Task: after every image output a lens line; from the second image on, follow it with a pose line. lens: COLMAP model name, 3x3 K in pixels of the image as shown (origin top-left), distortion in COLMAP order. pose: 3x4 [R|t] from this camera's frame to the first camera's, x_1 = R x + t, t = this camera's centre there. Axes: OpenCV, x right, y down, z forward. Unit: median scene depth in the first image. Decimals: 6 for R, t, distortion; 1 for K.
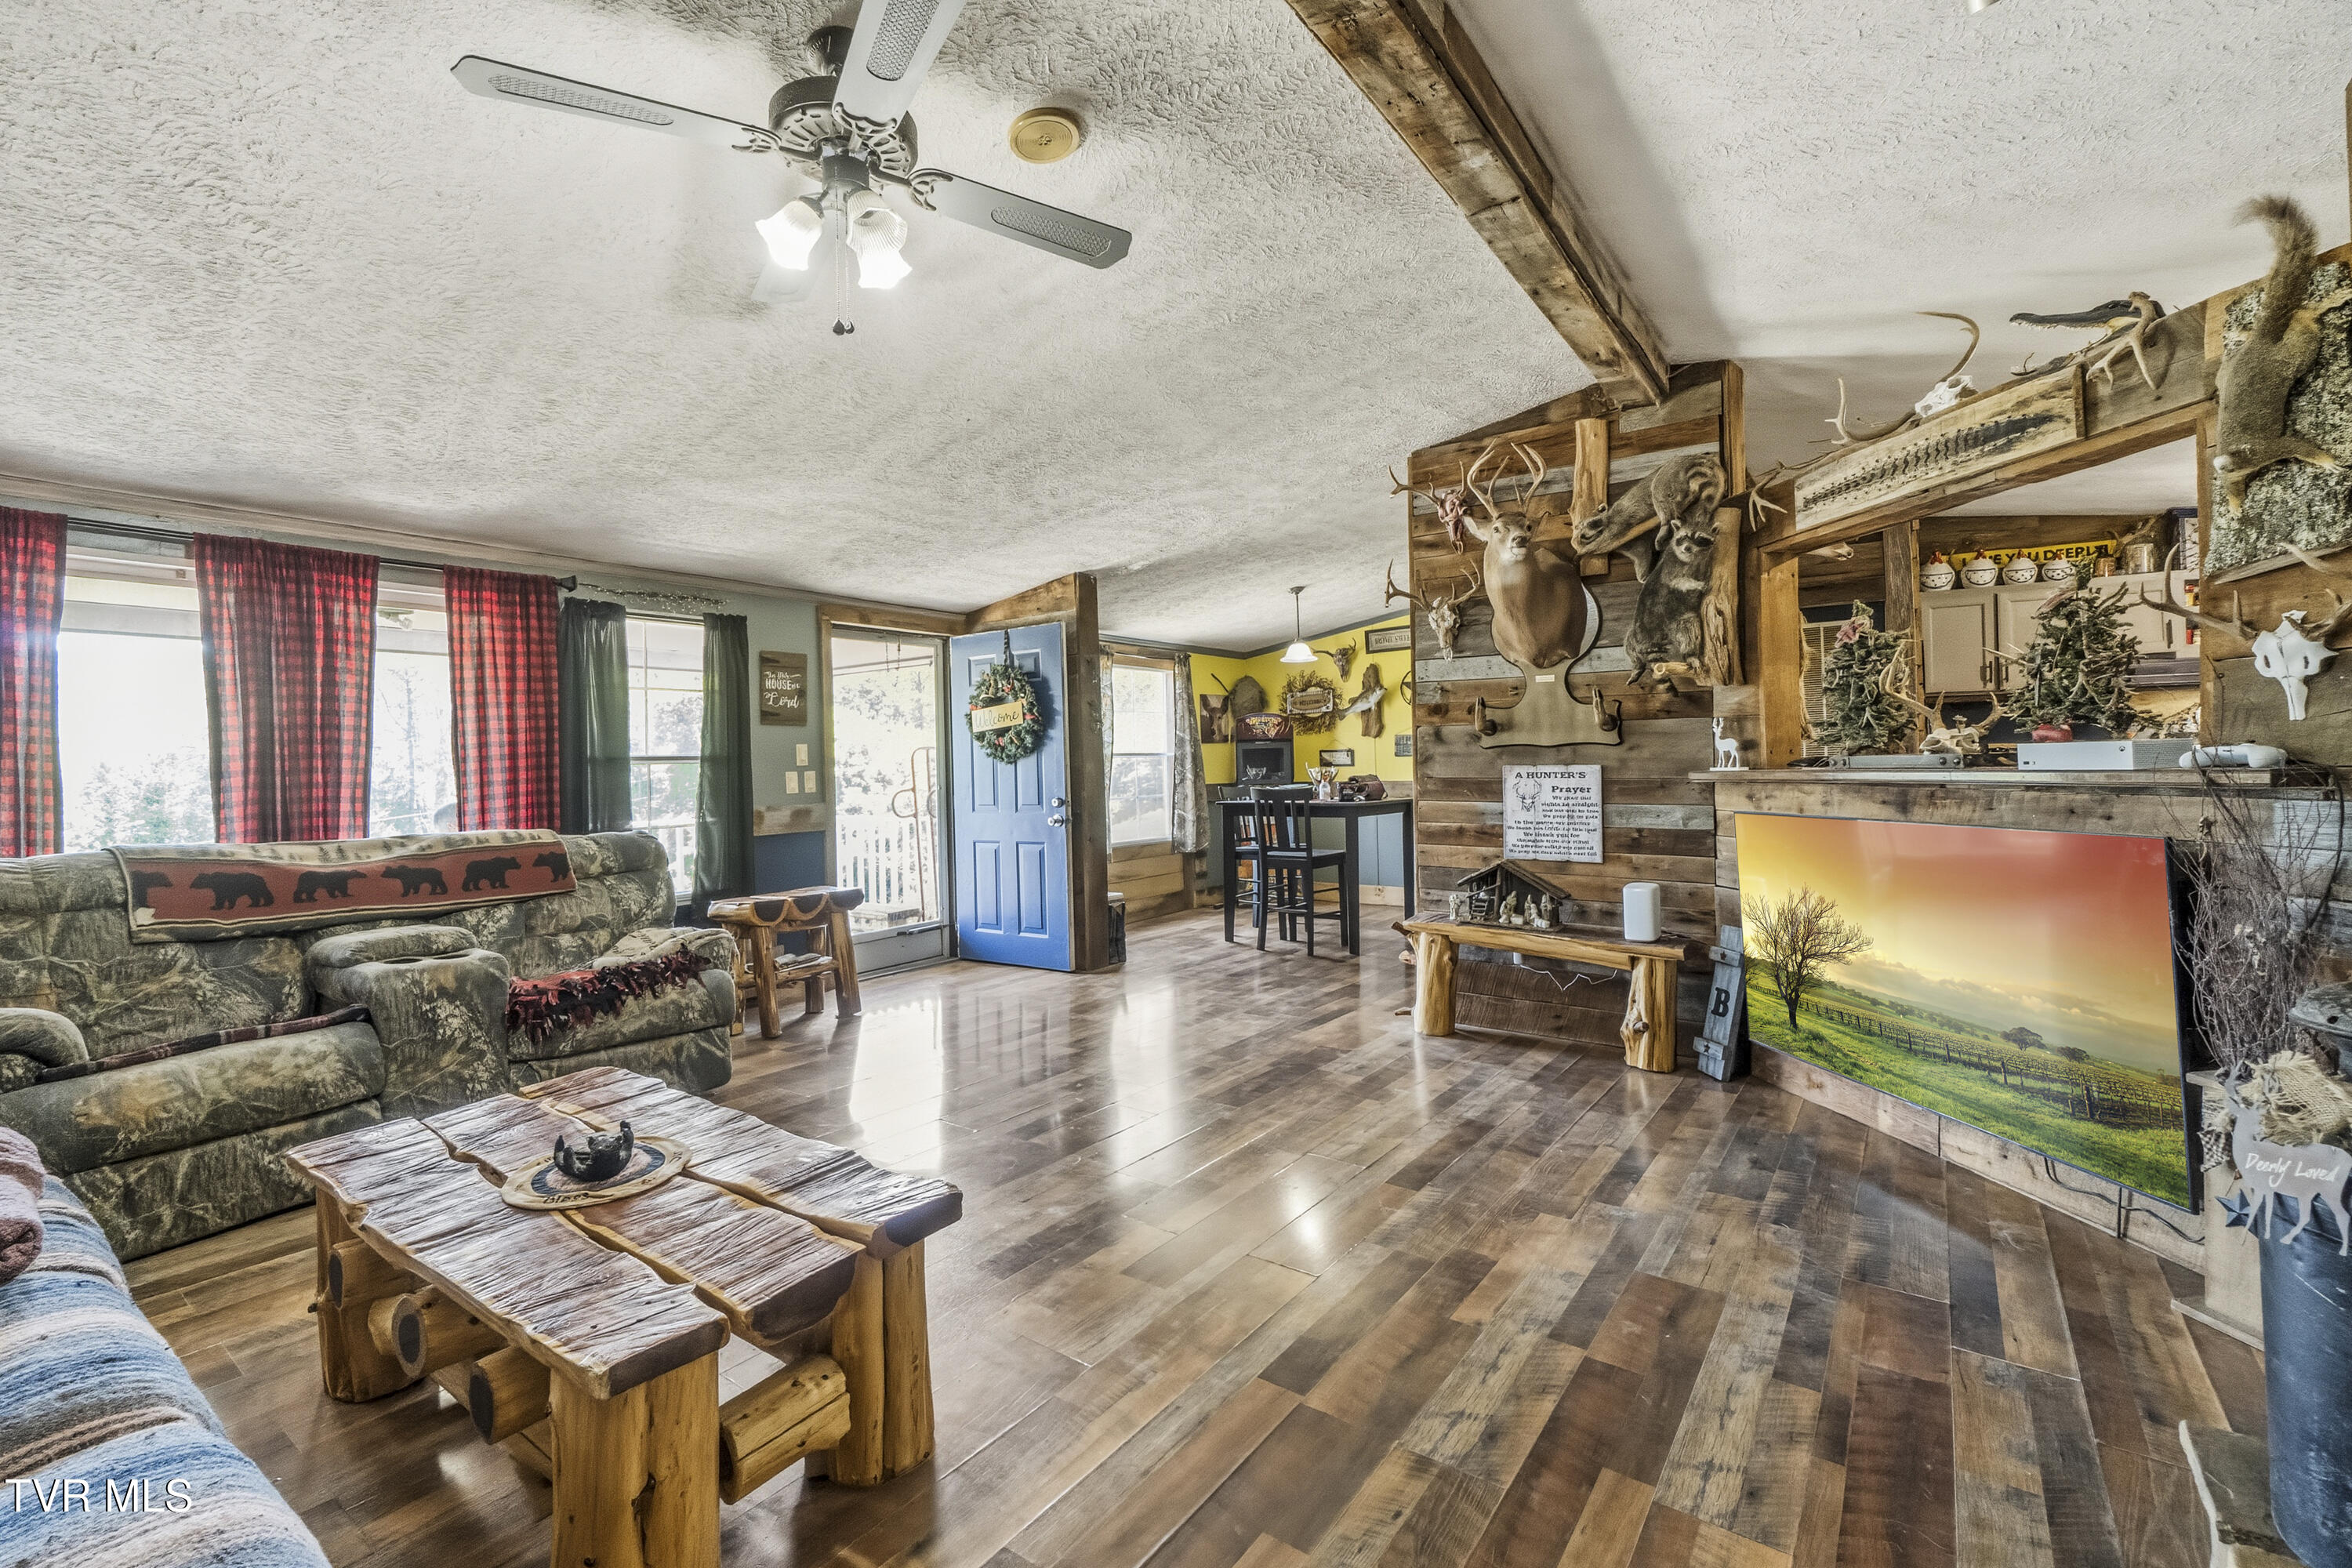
lens RADIAL K [[1015.4, 0, 1164.5], [0, 1015.4, 764.1], [0, 0, 1]] dist [-0.002229, -0.000067]
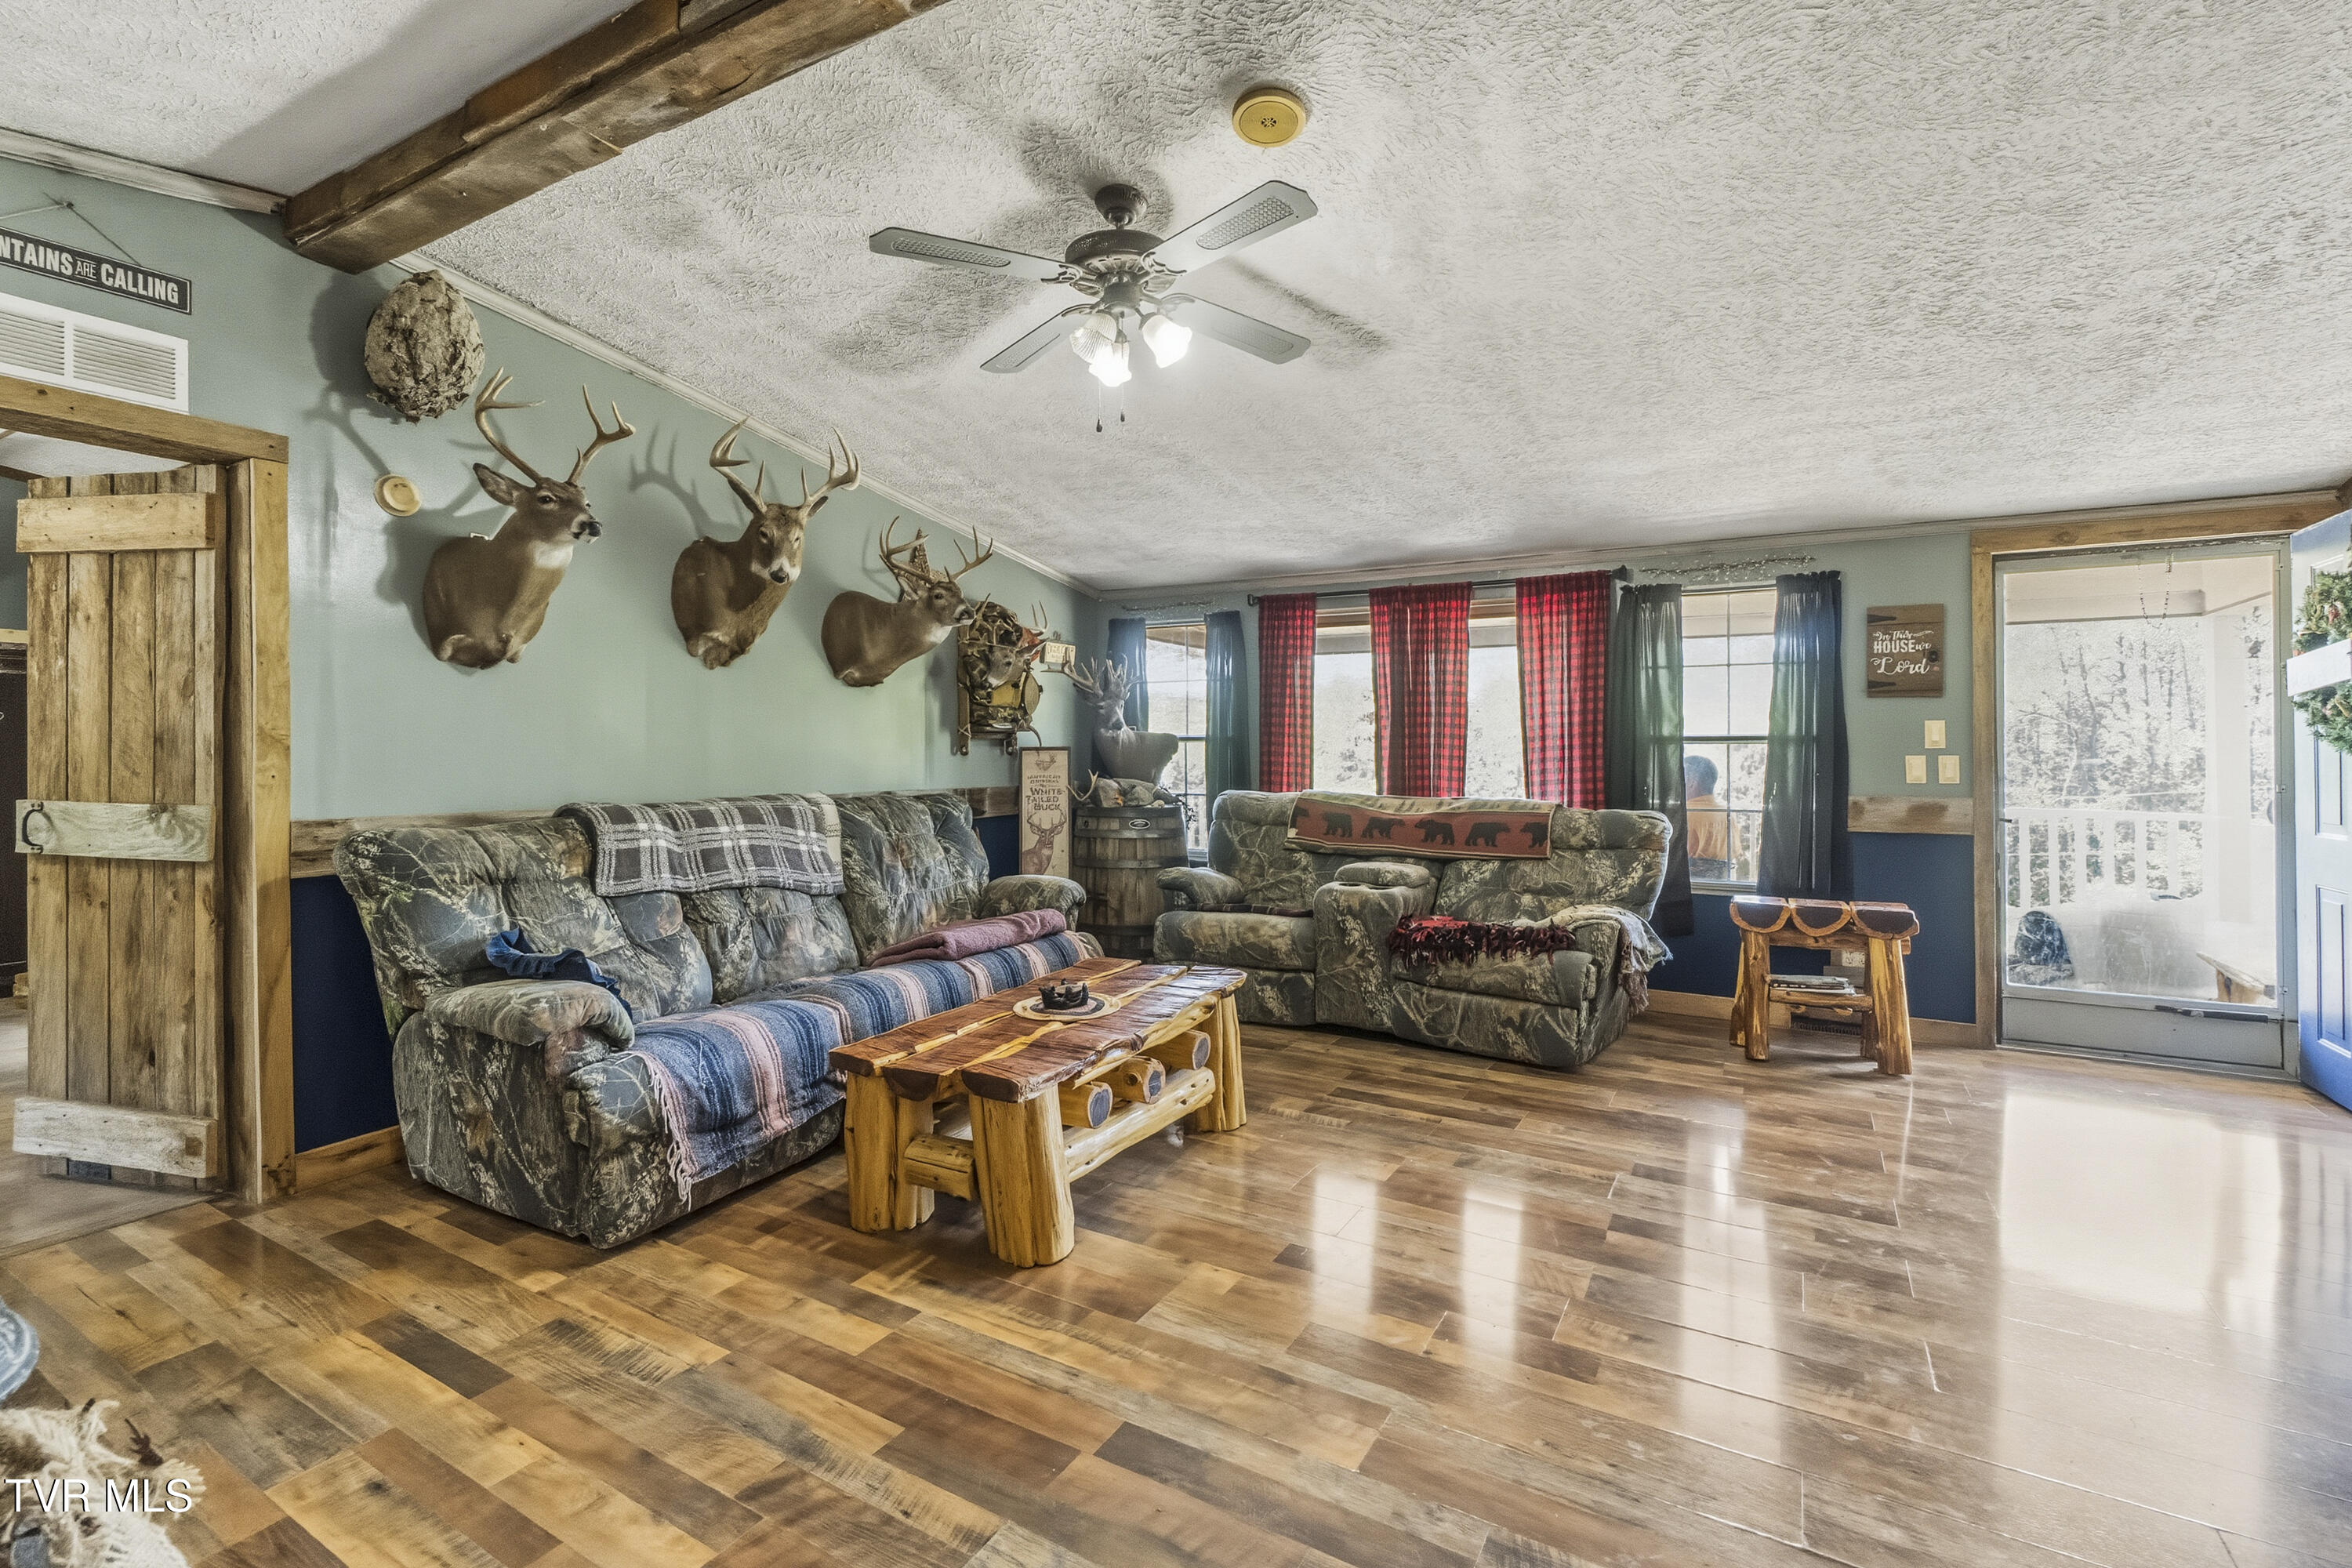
lens RADIAL K [[1054.7, 0, 1172.2], [0, 1054.7, 735.8], [0, 0, 1]] dist [0.001454, 0.000733]
pose [[0.117469, 0.009866, -0.993028, 0.493084], [-0.003412, 0.999949, 0.009531, -0.017874], [0.993071, 0.002269, 0.117496, 0.431733]]
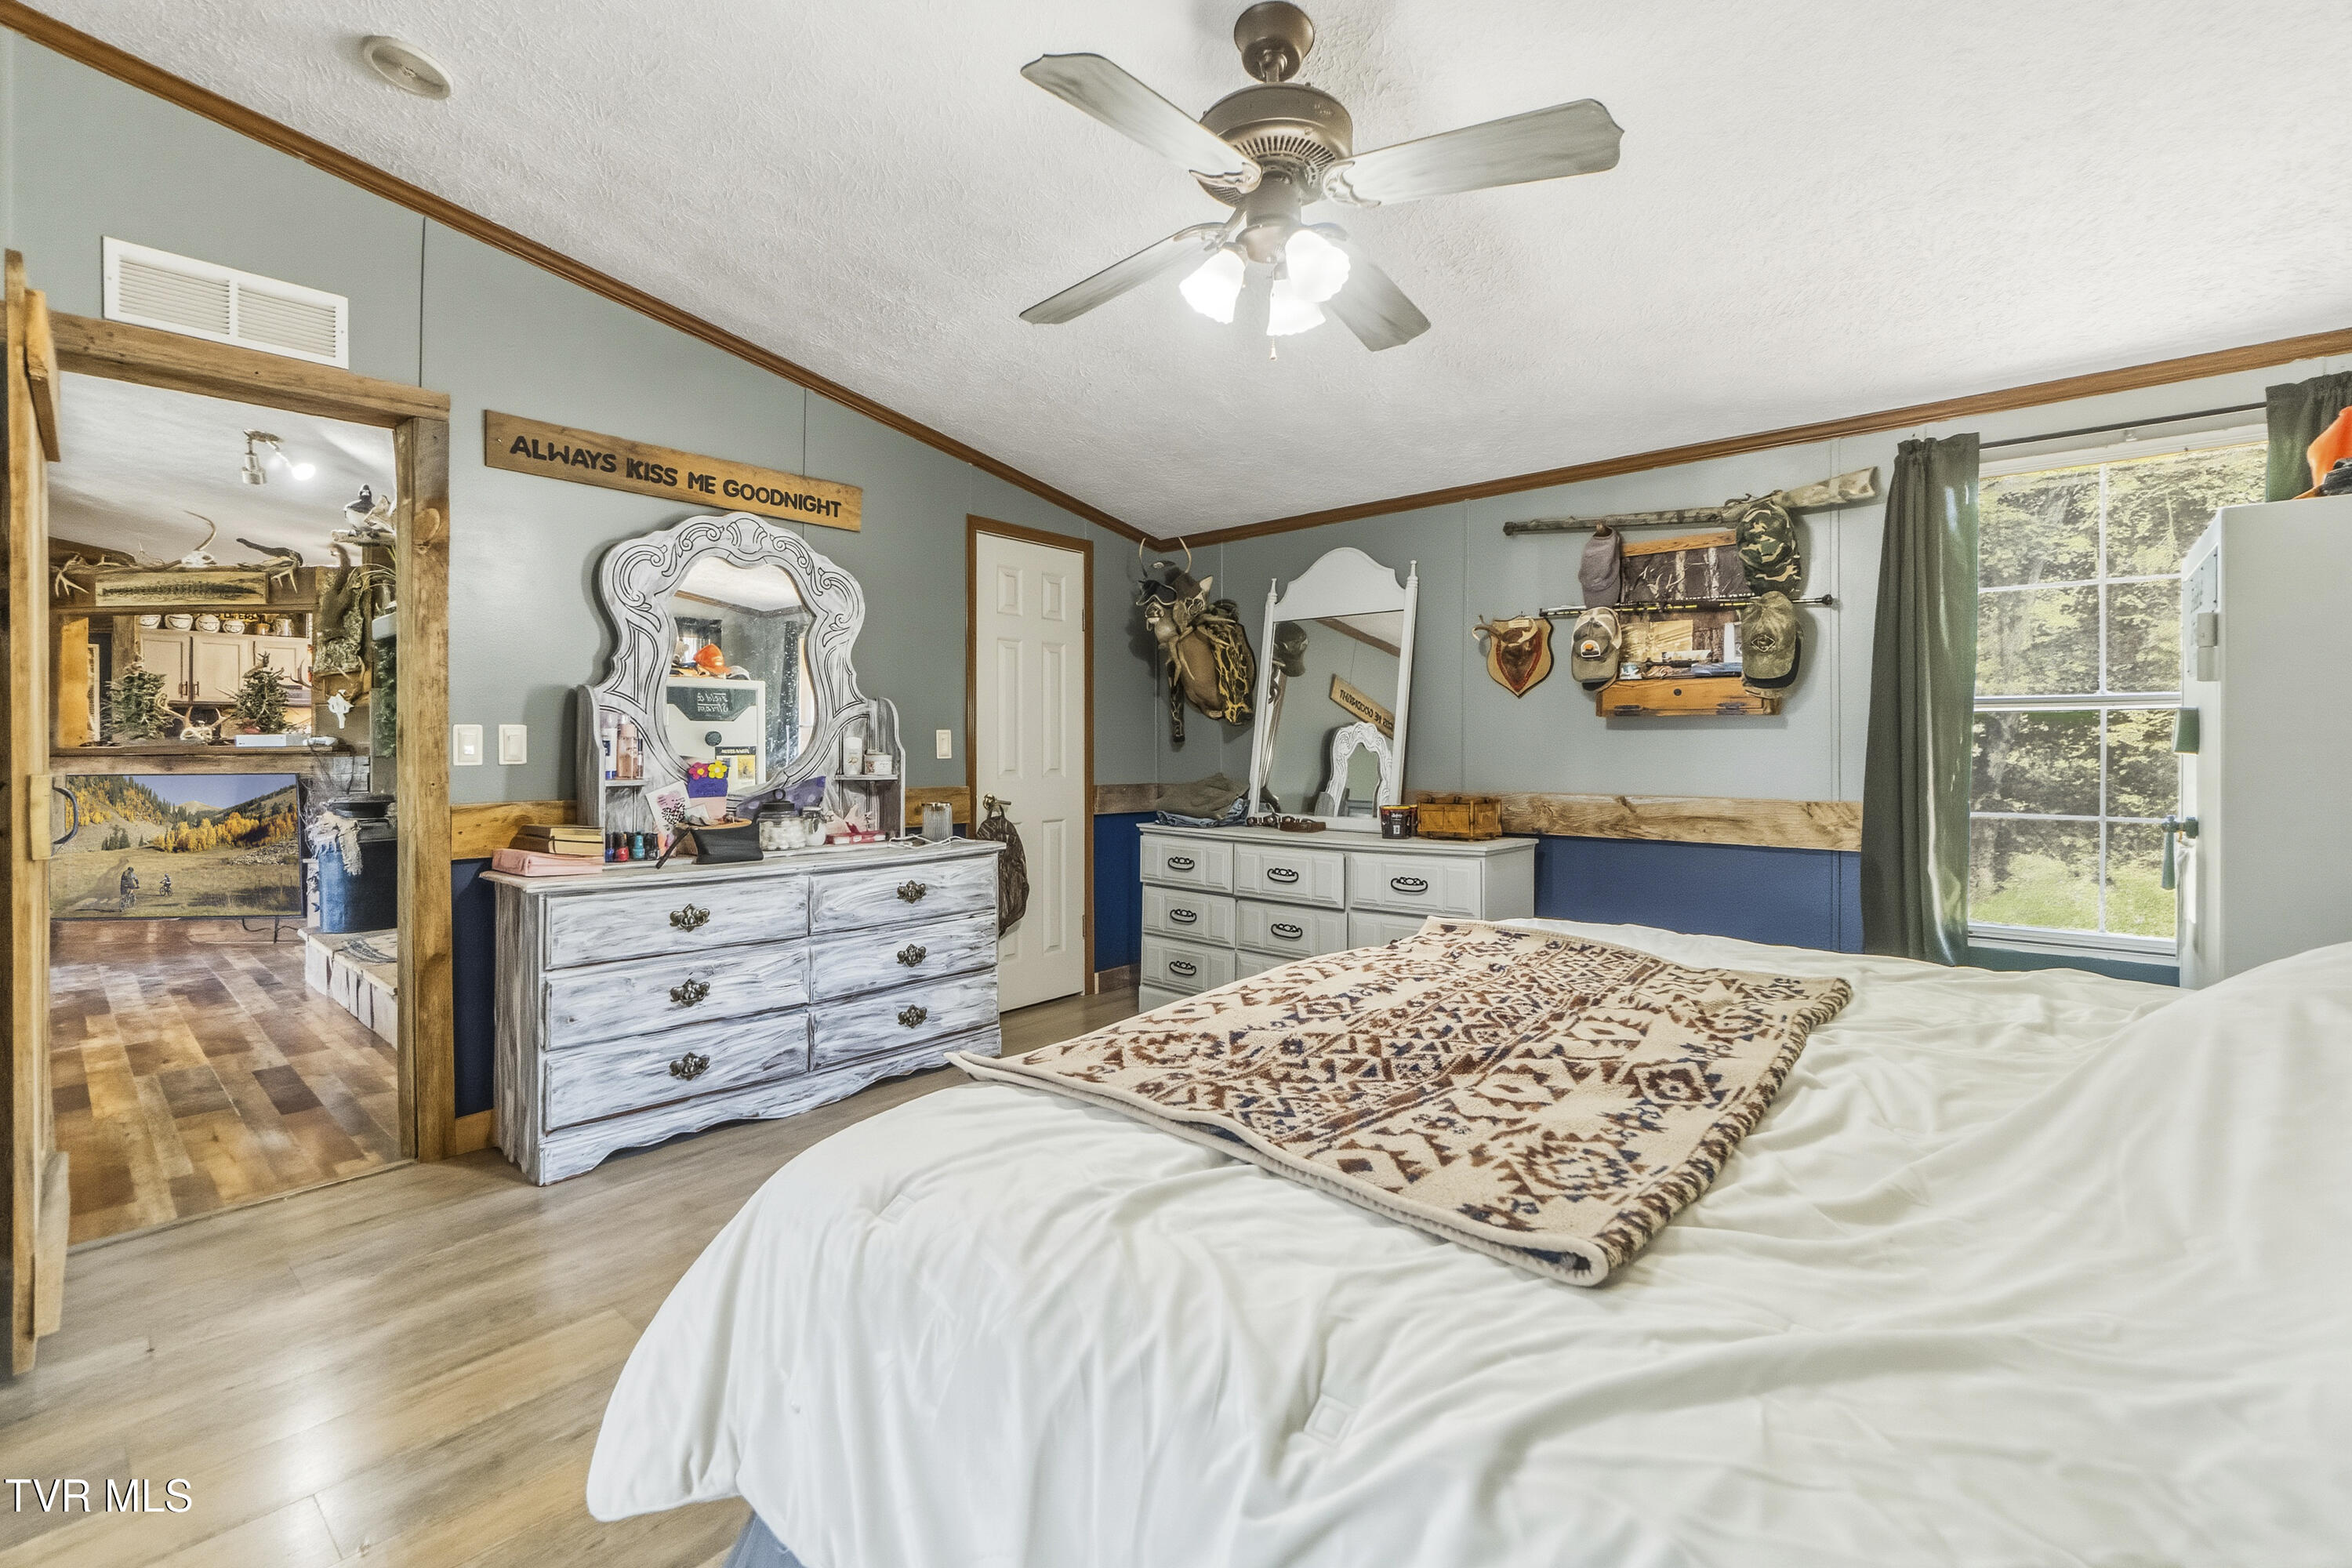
lens RADIAL K [[1055.9, 0, 1182.6], [0, 1055.9, 730.6], [0, 0, 1]] dist [-0.001494, -0.000186]
pose [[0.090047, 0.030943, 0.995457, -0.774422], [0.003563, 0.999501, -0.031391, 0.030594], [-0.995931, 0.006373, 0.089891, -0.775618]]
